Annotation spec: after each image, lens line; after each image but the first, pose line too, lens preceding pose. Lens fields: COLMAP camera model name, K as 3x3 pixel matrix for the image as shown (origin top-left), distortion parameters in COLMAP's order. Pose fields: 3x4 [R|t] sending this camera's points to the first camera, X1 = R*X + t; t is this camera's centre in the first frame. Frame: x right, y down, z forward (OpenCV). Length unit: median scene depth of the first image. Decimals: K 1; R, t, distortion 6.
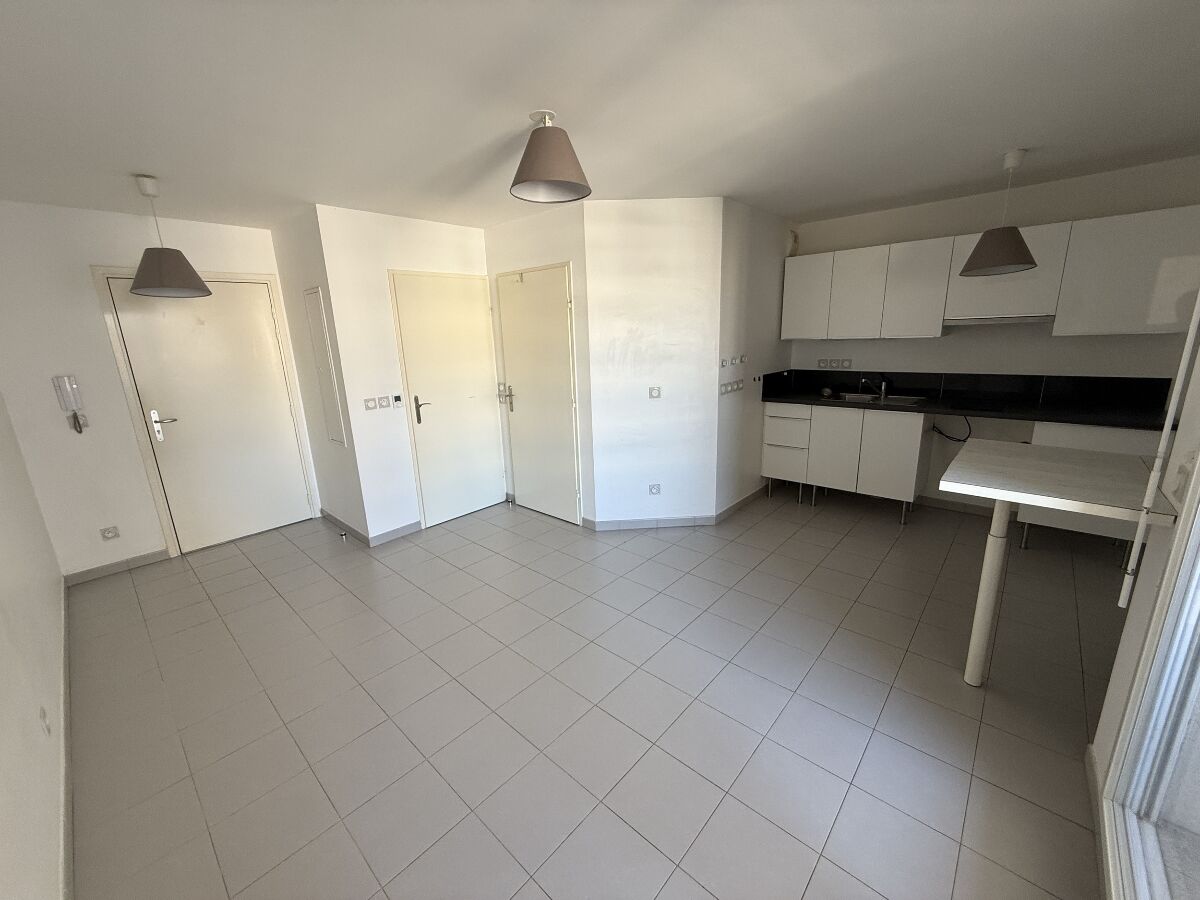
lens RADIAL K [[477.8, 0, 596.0], [0, 477.8, 449.9], [0, 0, 1]] dist [-0.001253, -0.000398]
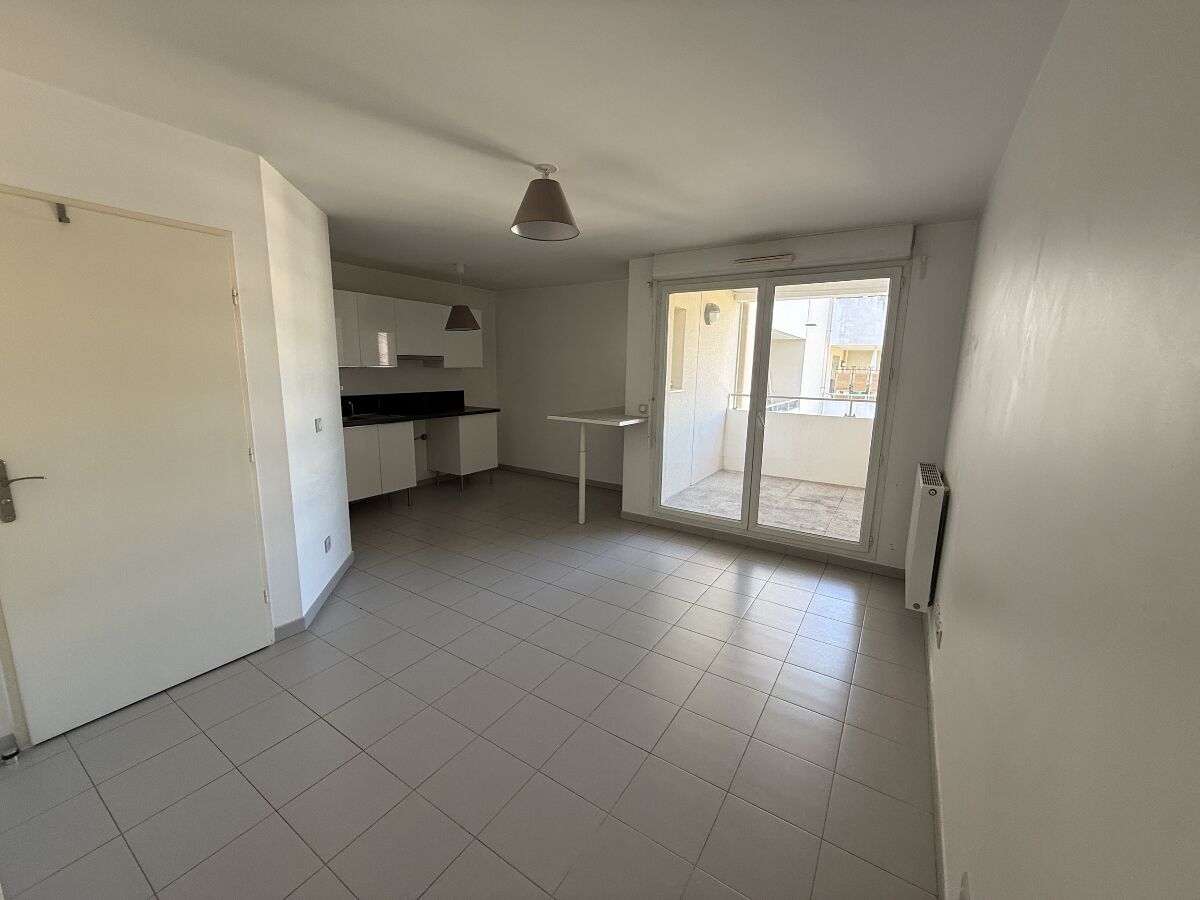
lens RADIAL K [[477.8, 0, 596.0], [0, 477.8, 449.9], [0, 0, 1]] dist [-0.001253, -0.000398]
pose [[-0.162438, -0.139196, 0.976851, -0.769756], [0.224856, 0.958730, 0.174004, -0.116904], [-0.960757, 0.247915, -0.124435, 0.666048]]
